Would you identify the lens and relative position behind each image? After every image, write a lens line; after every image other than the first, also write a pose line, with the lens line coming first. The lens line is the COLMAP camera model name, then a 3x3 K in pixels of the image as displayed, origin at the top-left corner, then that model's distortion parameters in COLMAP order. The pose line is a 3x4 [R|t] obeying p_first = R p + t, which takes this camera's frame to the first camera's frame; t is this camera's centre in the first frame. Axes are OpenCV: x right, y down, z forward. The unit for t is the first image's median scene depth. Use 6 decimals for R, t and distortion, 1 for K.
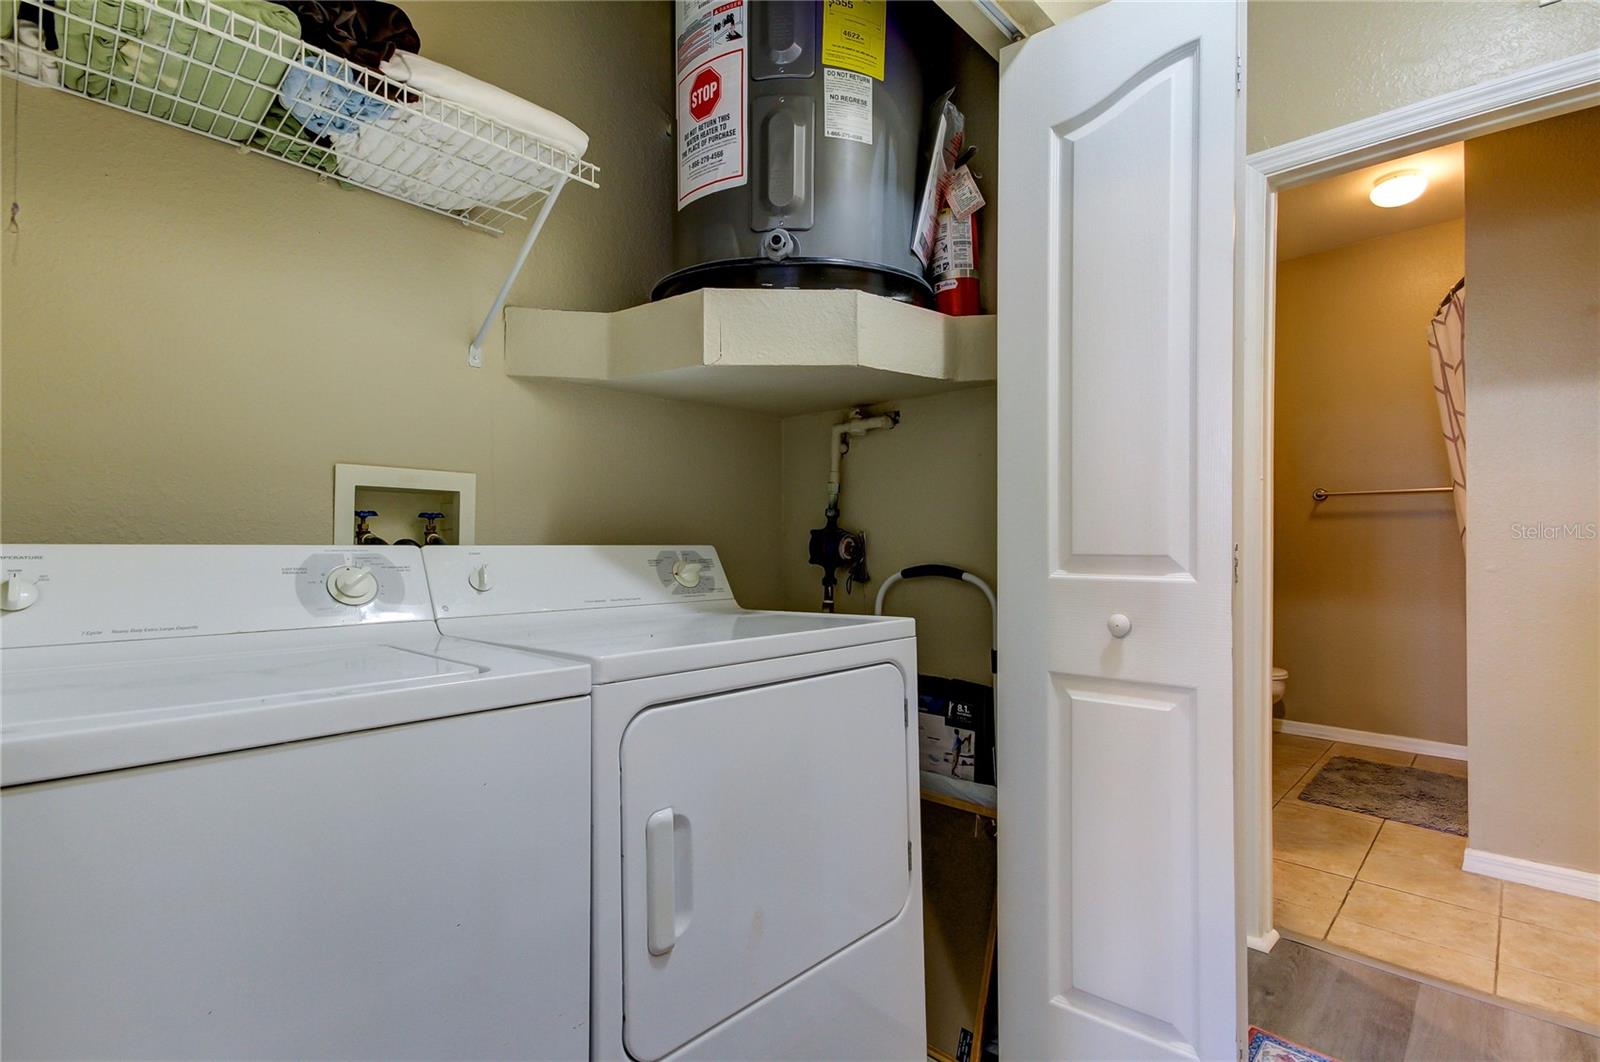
lens RADIAL K [[744.8, 0, 802.9], [0, 744.8, 537.5], [0, 0, 1]] dist [0.020307, -0.005532]
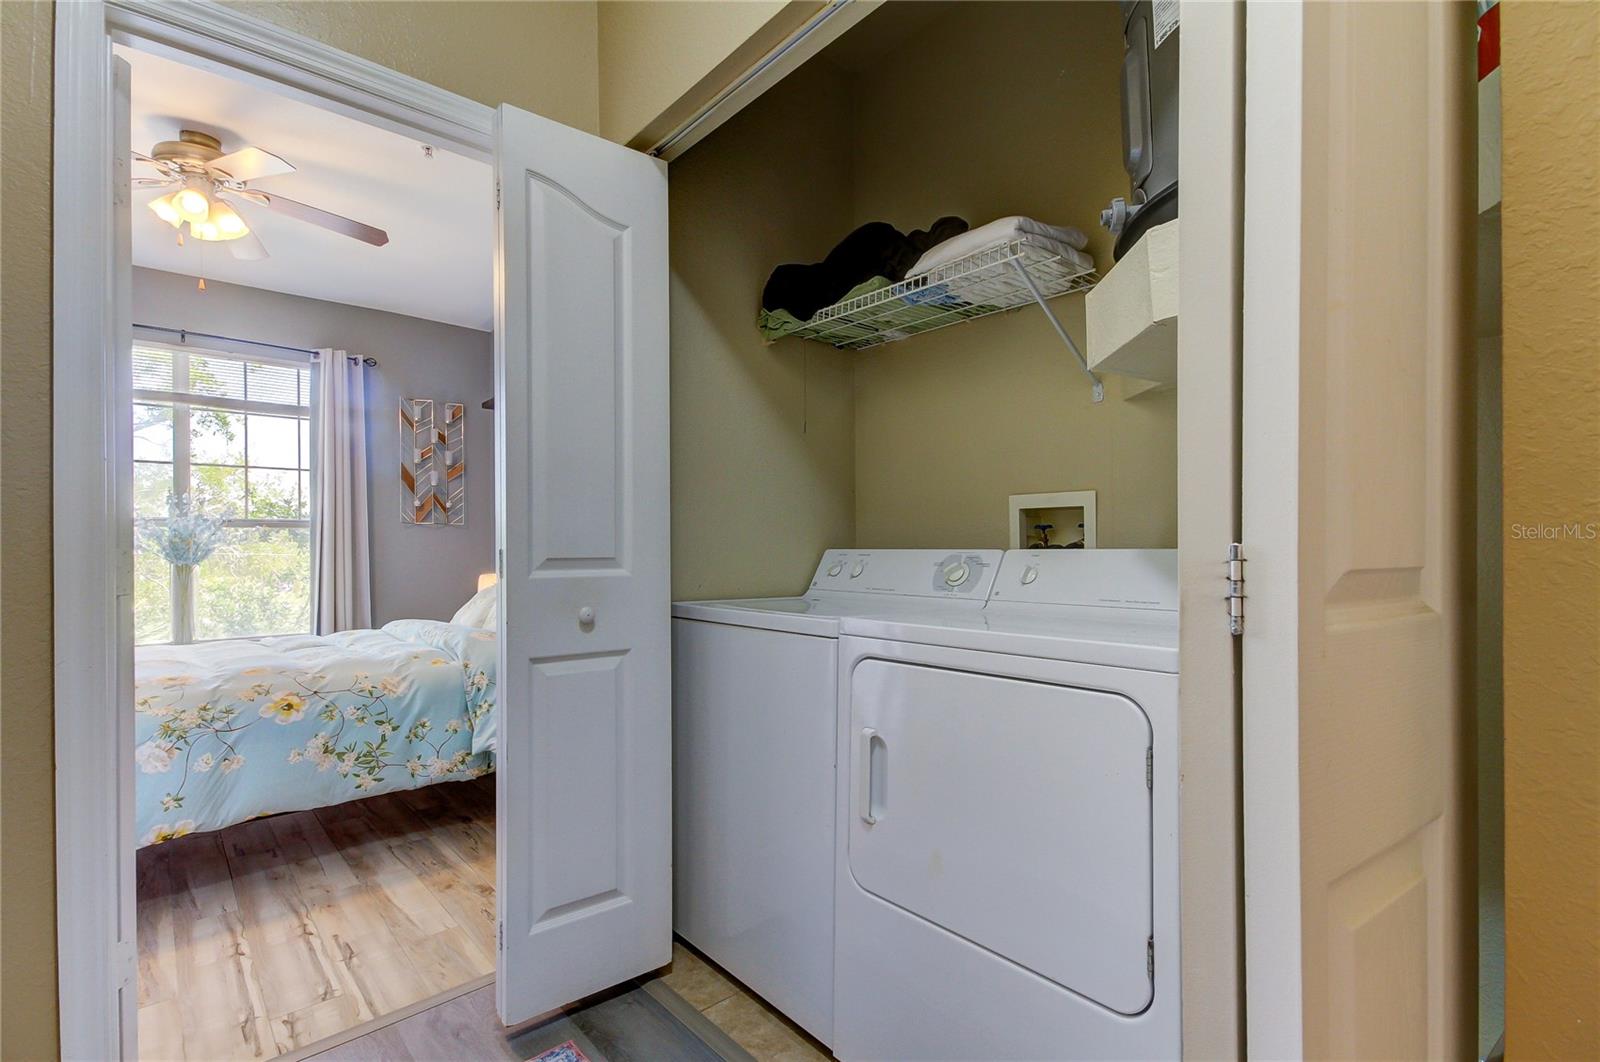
lens RADIAL K [[744.8, 0, 796.3], [0, 744.8, 538.8], [0, 0, 1]] dist [0.020307, -0.005532]
pose [[-0.097930, -0.012627, -0.995113, 0.928027], [0.012217, 0.999829, -0.013889, 0.005333], [0.995118, -0.013517, -0.097759, 0.714065]]
